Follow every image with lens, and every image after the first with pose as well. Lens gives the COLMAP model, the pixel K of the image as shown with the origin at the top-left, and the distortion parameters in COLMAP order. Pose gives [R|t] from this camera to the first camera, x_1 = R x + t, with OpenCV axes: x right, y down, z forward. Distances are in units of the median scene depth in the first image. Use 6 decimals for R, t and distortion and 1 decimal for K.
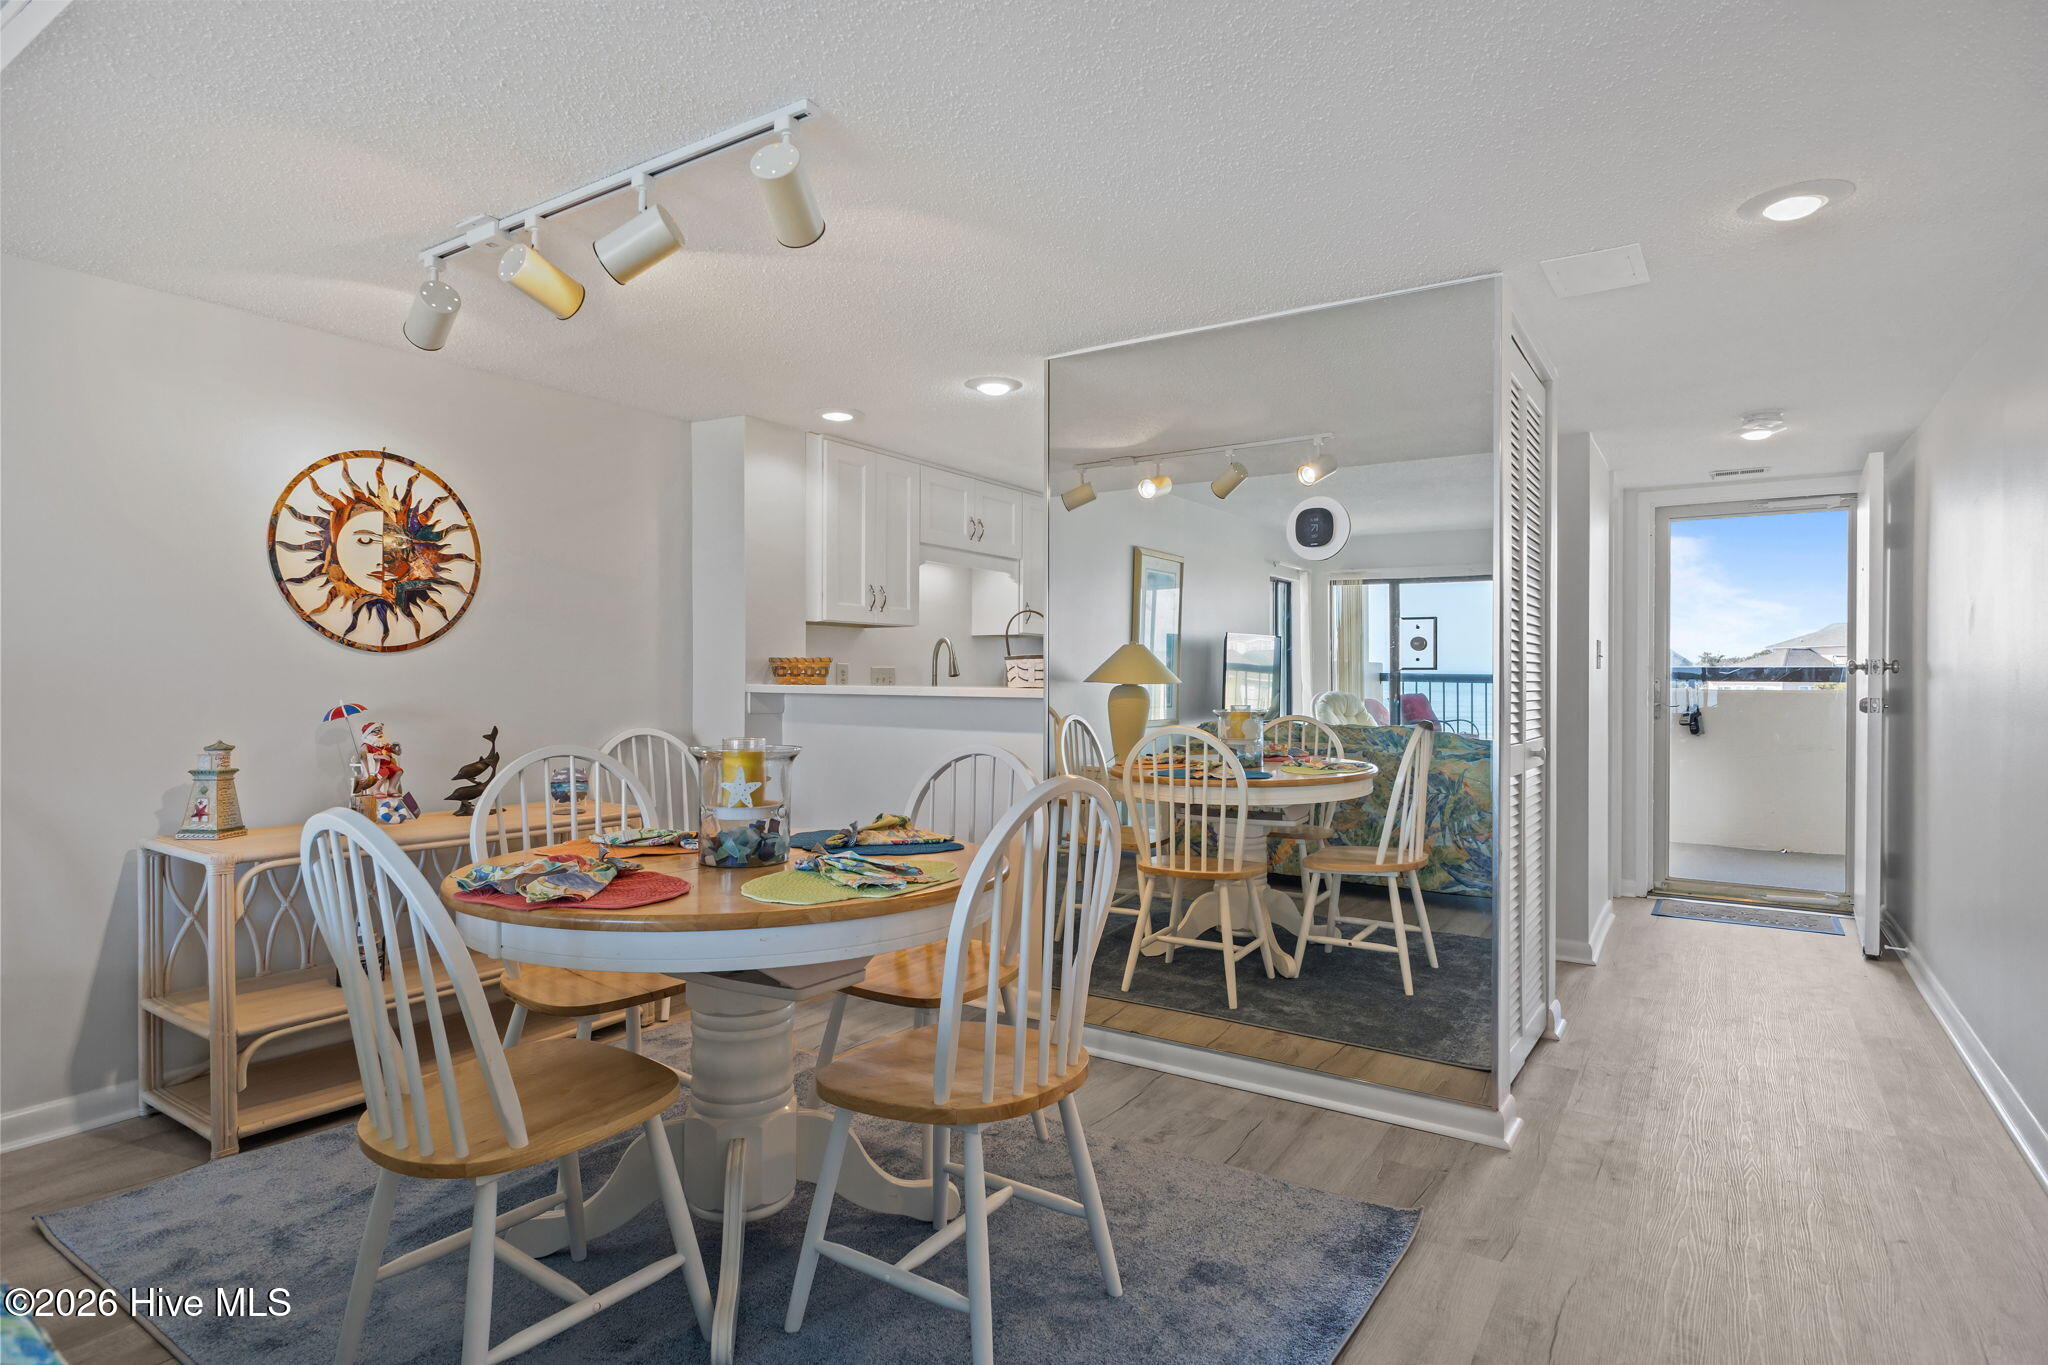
lens RADIAL K [[1090.6, 0, 1024.0], [0, 1090.6, 682.5], [0, 0, 1]] dist [-0.001993, -0.002666]
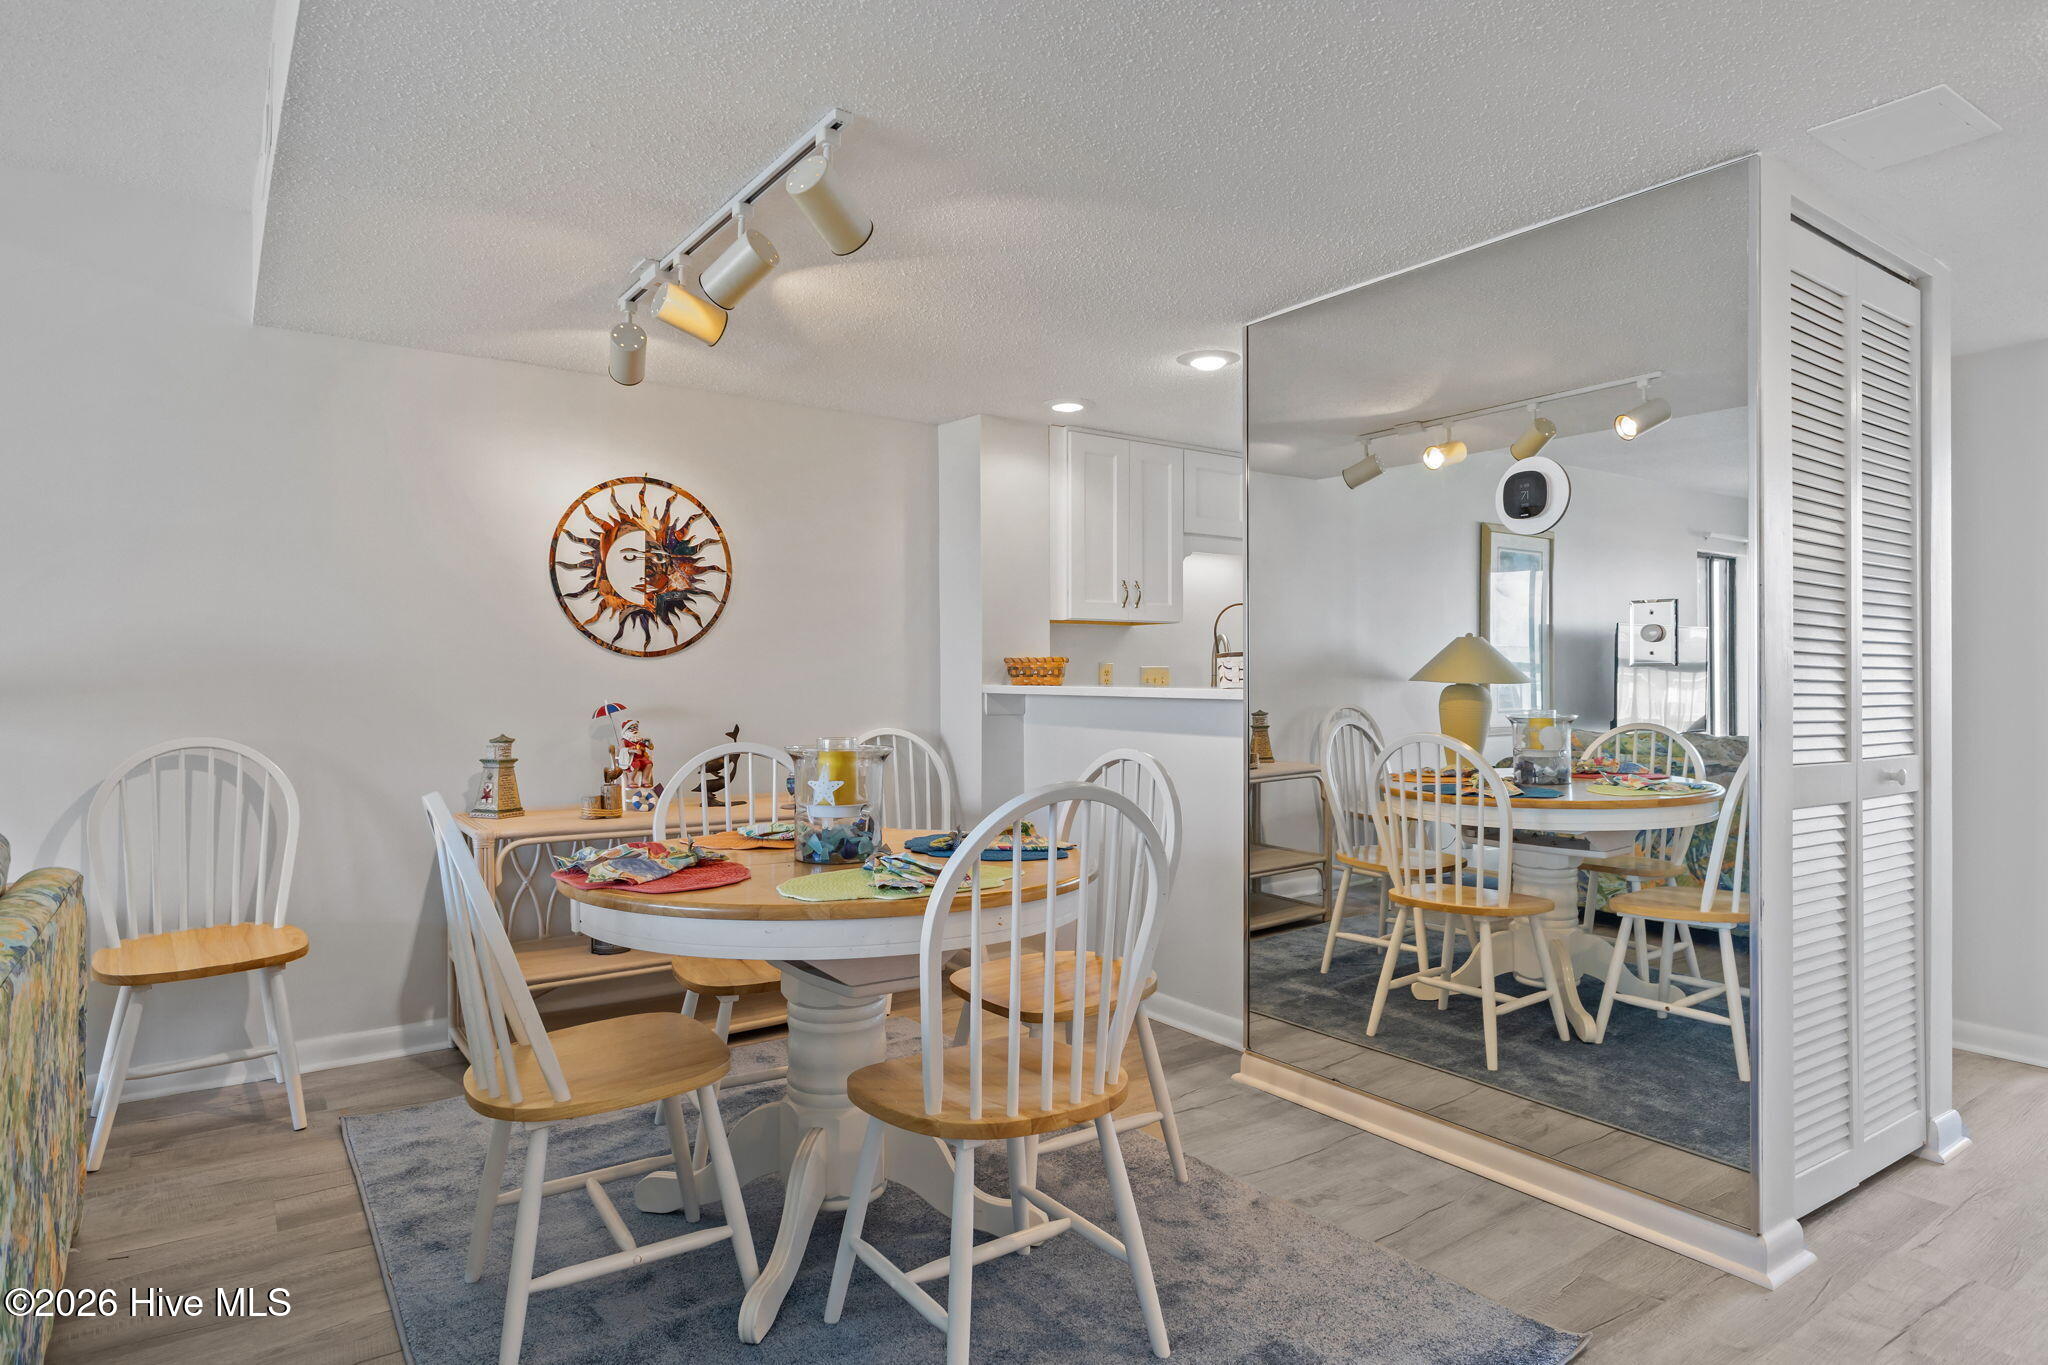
lens RADIAL K [[1172.2, 0, 1024.0], [0, 1172.2, 682.5], [0, 0, 1]] dist [0.005516, -0.000298]
pose [[0.929836, -0.002710, -0.367965, 0.212241], [0.002590, 0.999996, -0.000822, 0.000128], [0.367966, -0.000188, 0.929839, 0.028343]]
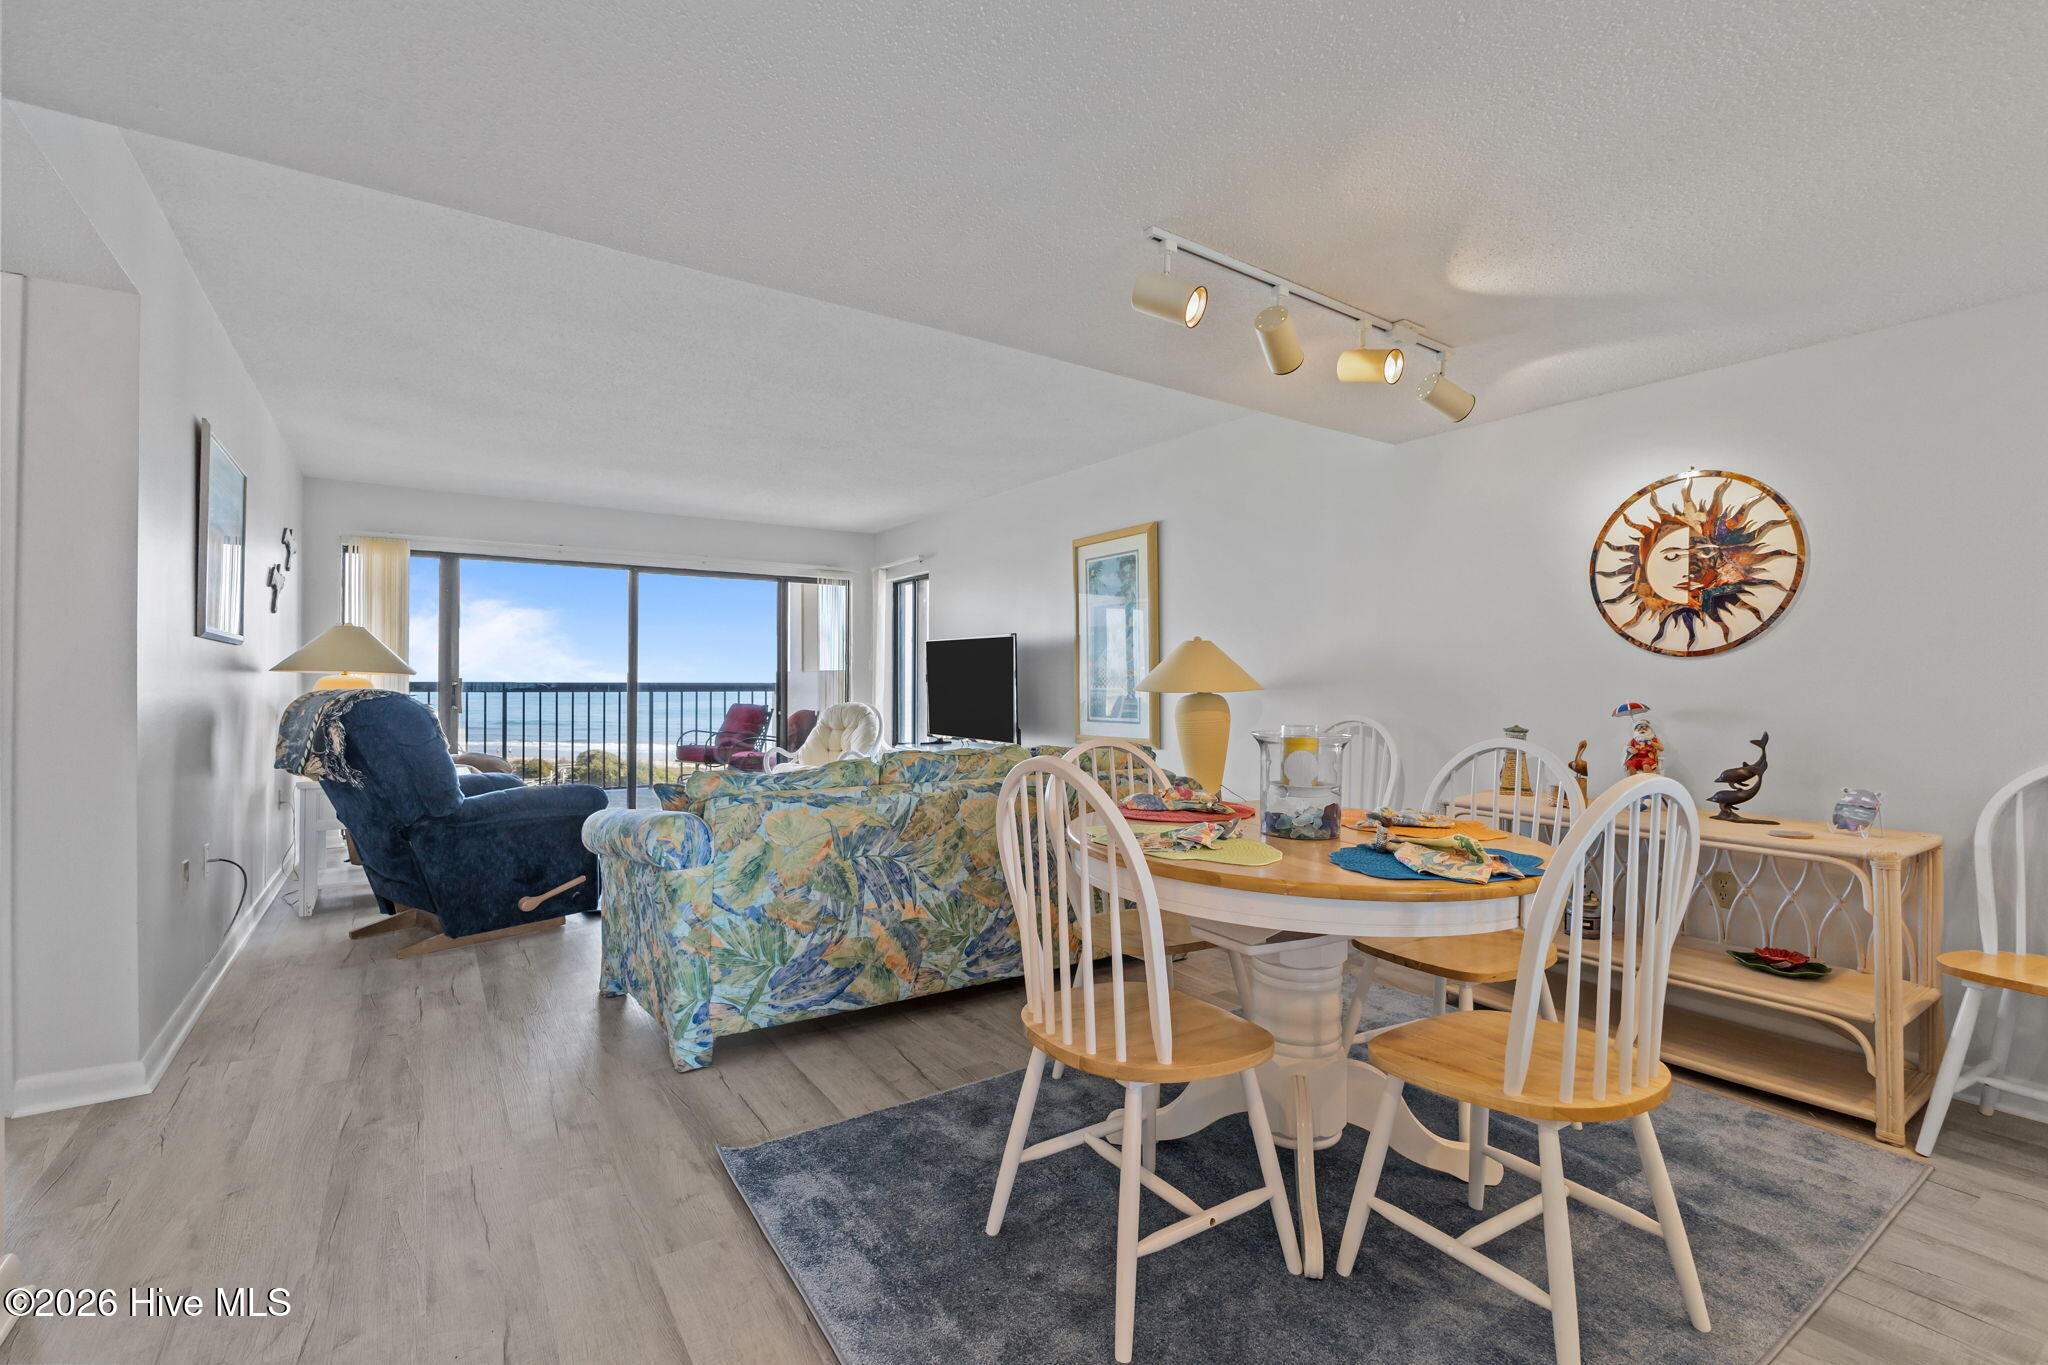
lens RADIAL K [[870.5, 0, 1024.0], [0, 870.5, 682.5], [0, 0, 1]] dist [0.000042, -0.000523]
pose [[-0.376480, -0.001961, -0.926423, 0.461438], [-0.006439, 0.999979, 0.000500, 0.001653], [0.926403, 0.006154, -0.376484, 0.714698]]
